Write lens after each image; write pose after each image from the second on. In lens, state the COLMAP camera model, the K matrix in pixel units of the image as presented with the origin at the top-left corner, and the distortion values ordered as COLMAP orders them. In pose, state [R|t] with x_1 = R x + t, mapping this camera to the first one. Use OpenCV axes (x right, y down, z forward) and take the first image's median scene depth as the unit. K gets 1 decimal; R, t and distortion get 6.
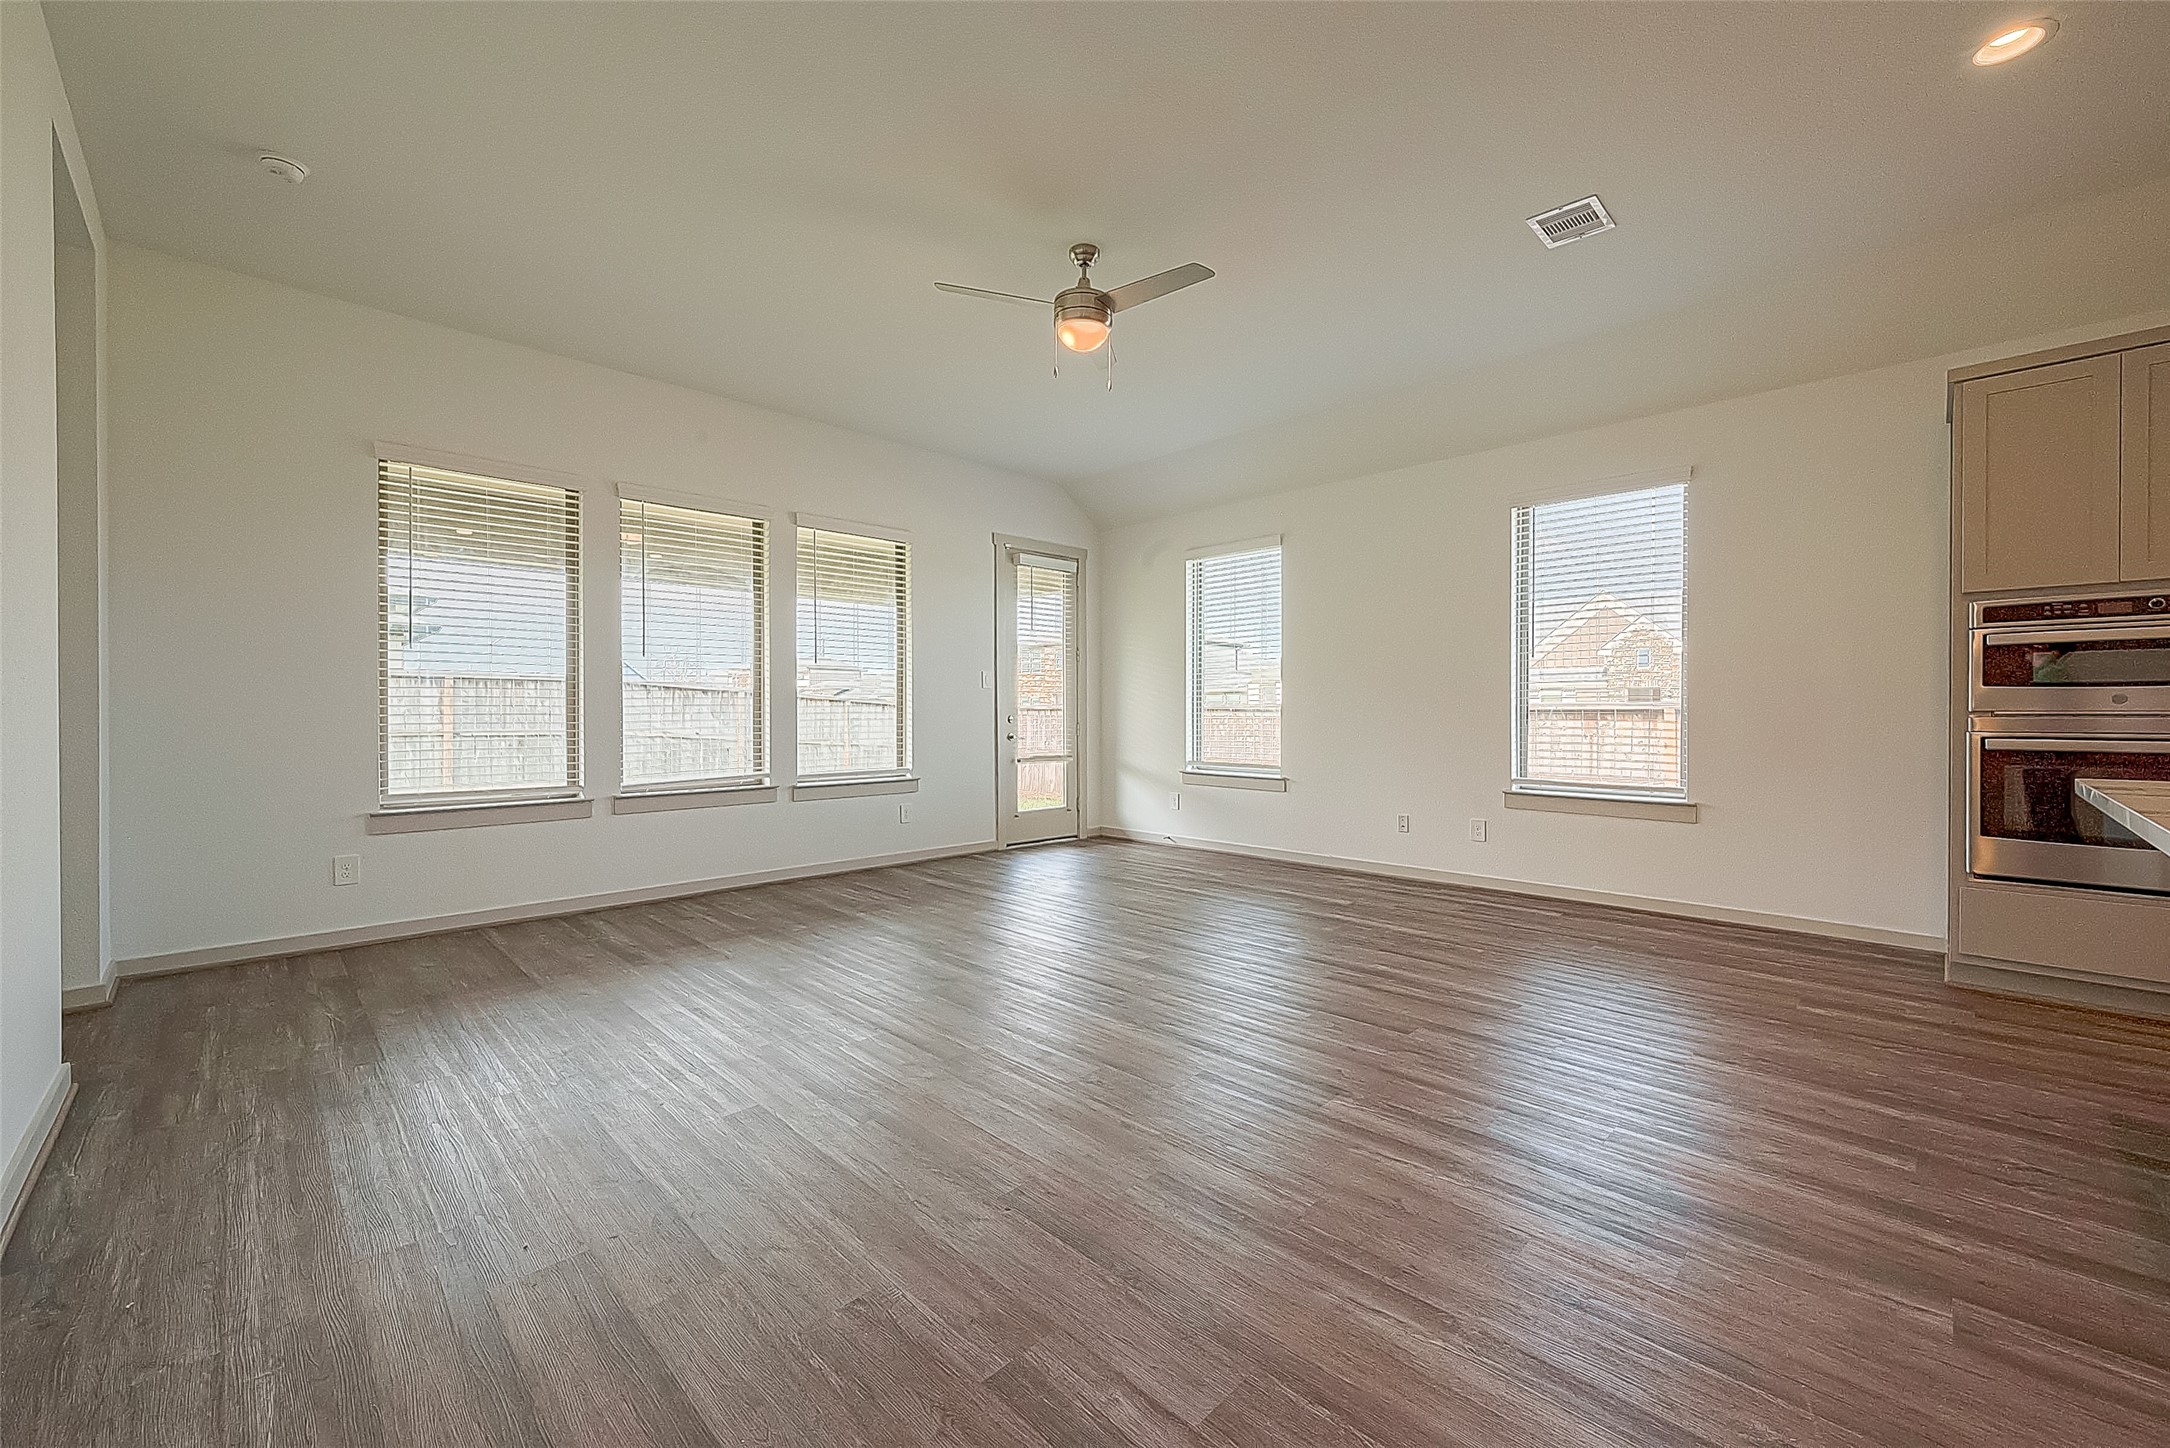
lens RADIAL K [[854.7, 0, 1096.6], [0, 854.7, 711.8], [0, 0, 1]] dist [-0.003828, 0.001392]
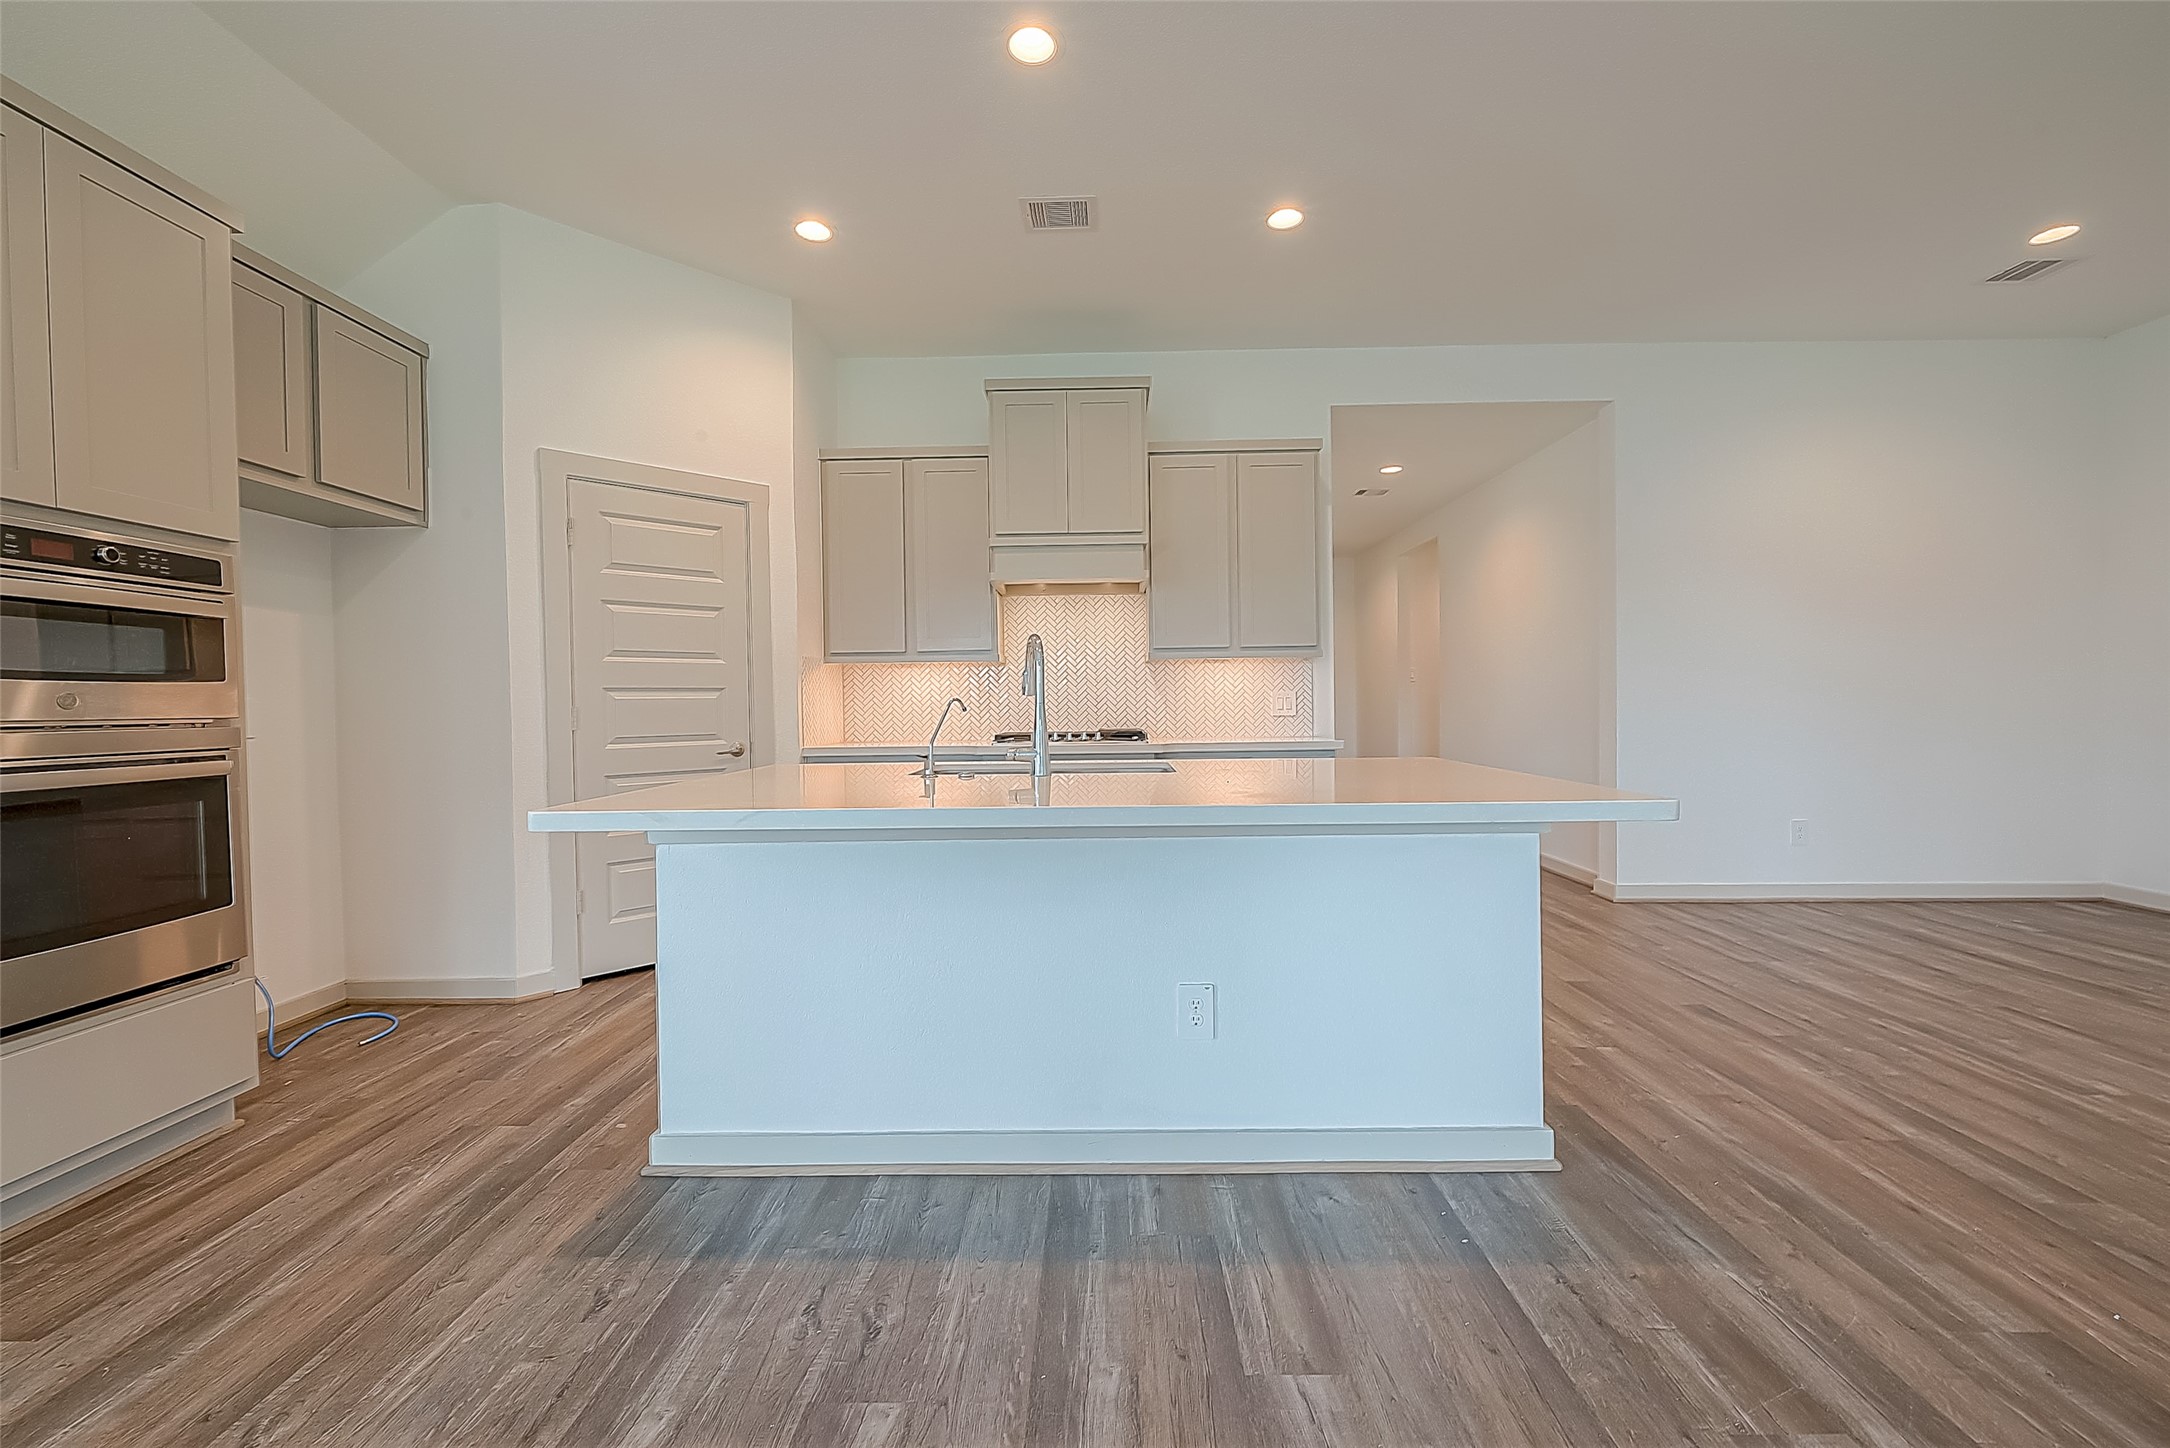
lens RADIAL K [[854.7, 0, 1084.6], [0, 854.7, 720.7], [0, 0, 1]] dist [-0.003828, 0.001392]
pose [[-0.691351, -0.000400, 0.722519, 0.162693], [0.015437, 0.999763, 0.015325, 0.000824], [-0.722354, 0.021748, -0.691181, 0.569278]]
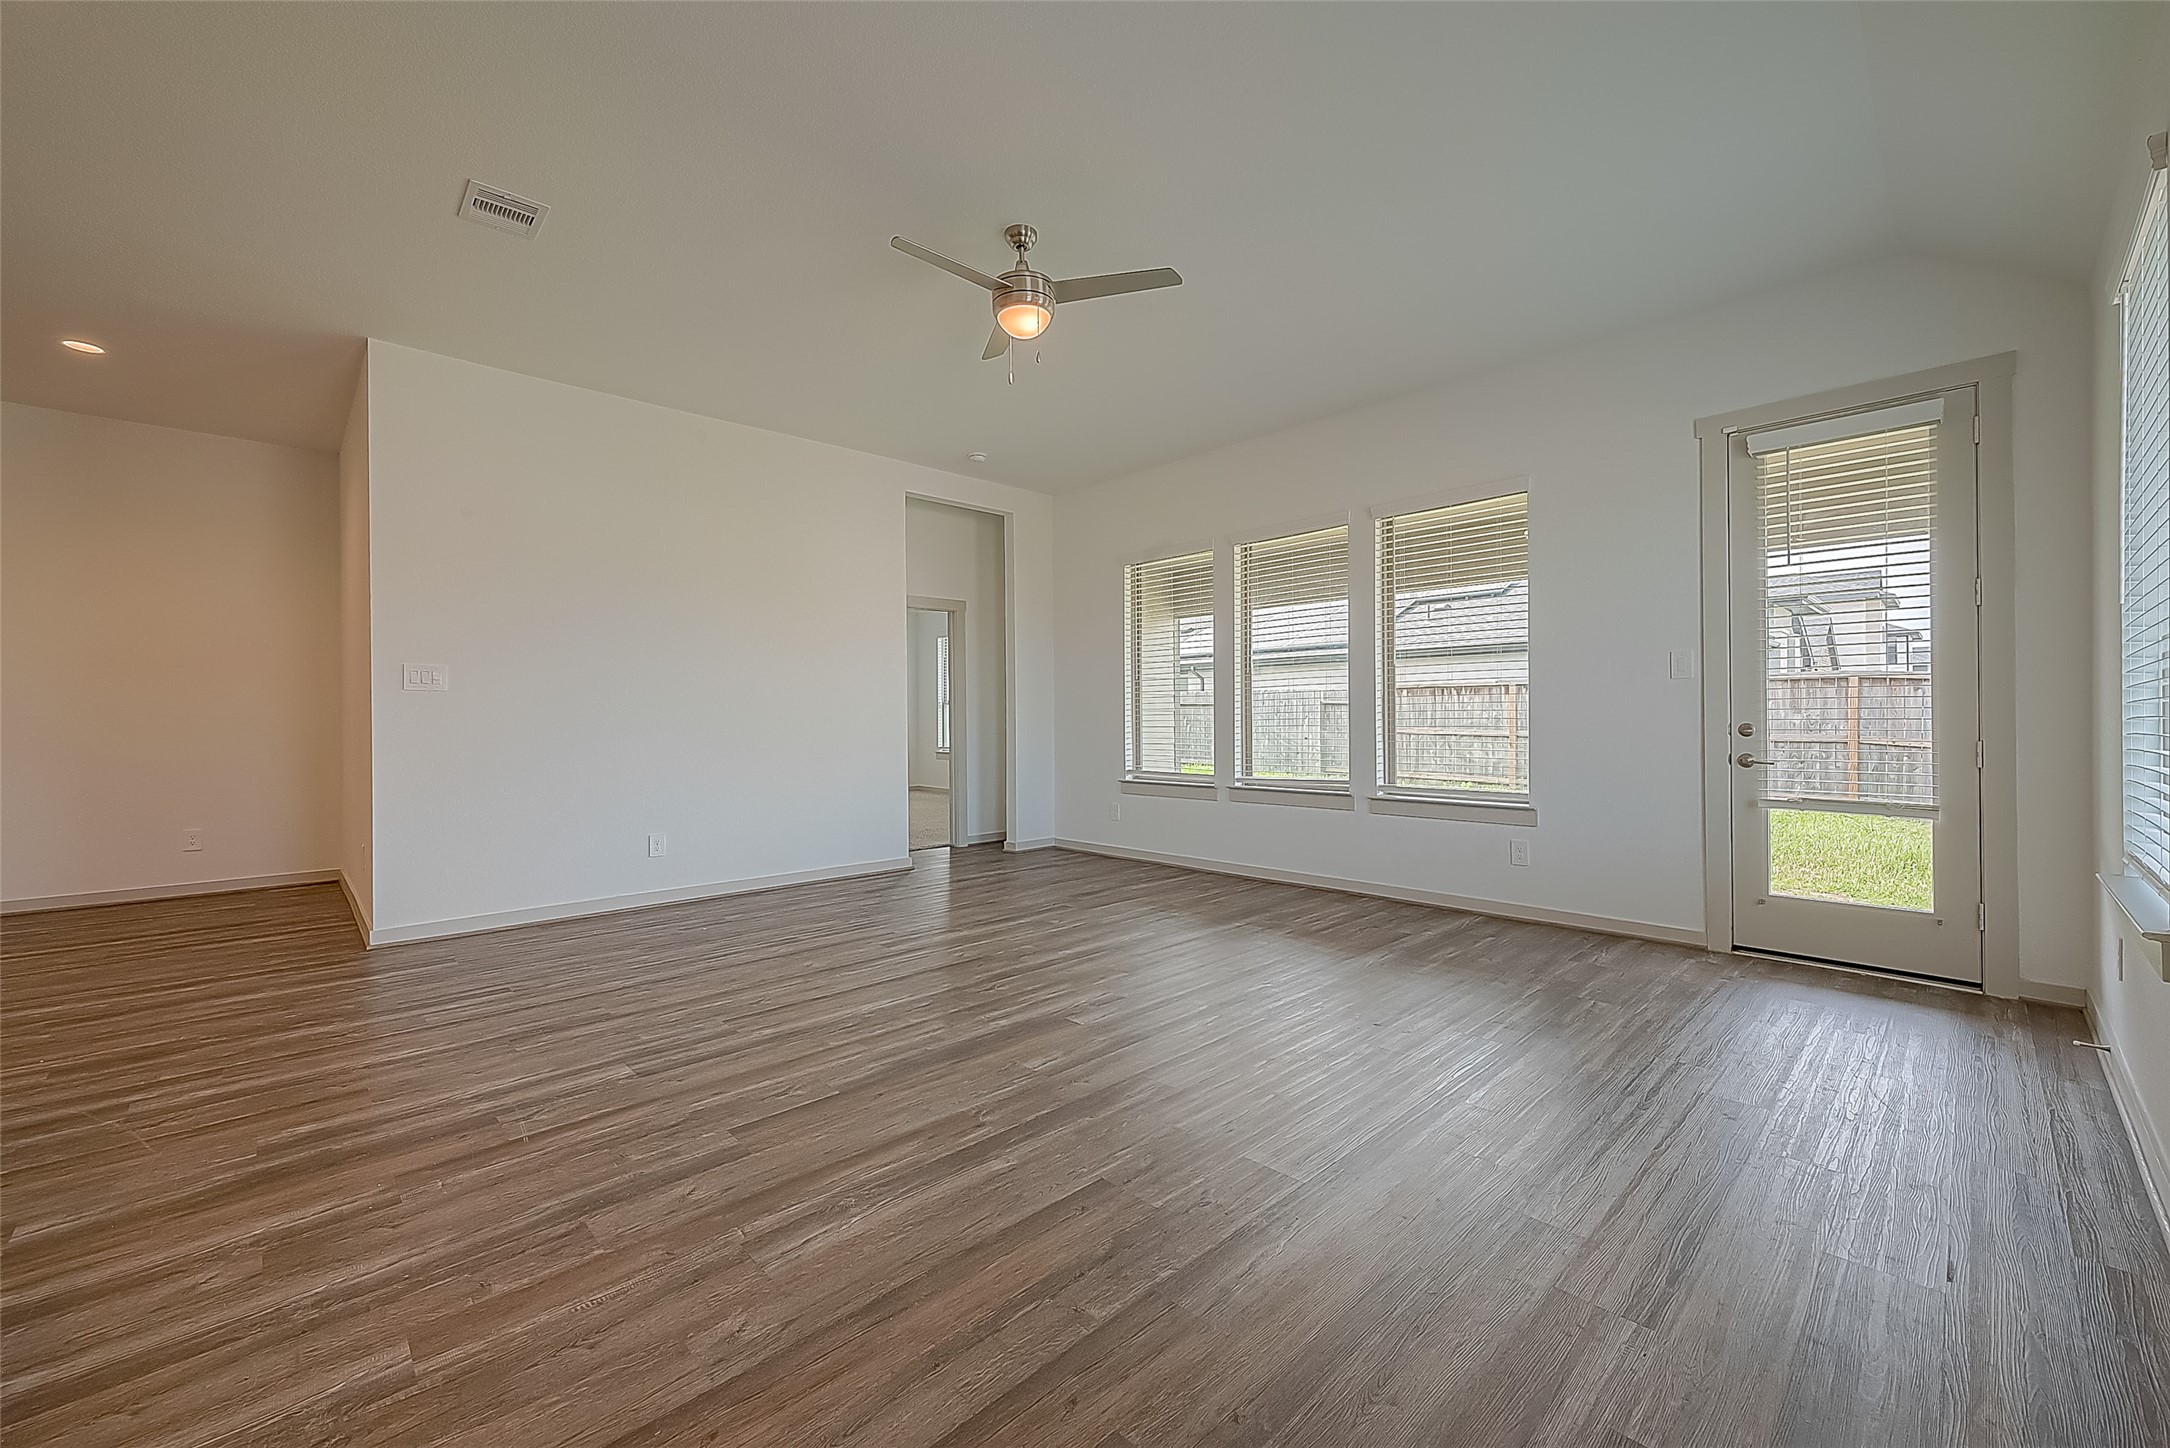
lens RADIAL K [[854.7, 0, 1076.9], [0, 854.7, 712.3], [0, 0, 1]] dist [-0.003828, 0.001392]
pose [[-0.030967, -0.007260, -0.999494, 0.693746], [0.005381, 0.999958, -0.007430, -0.001804], [0.999506, -0.005609, -0.030927, 0.815301]]
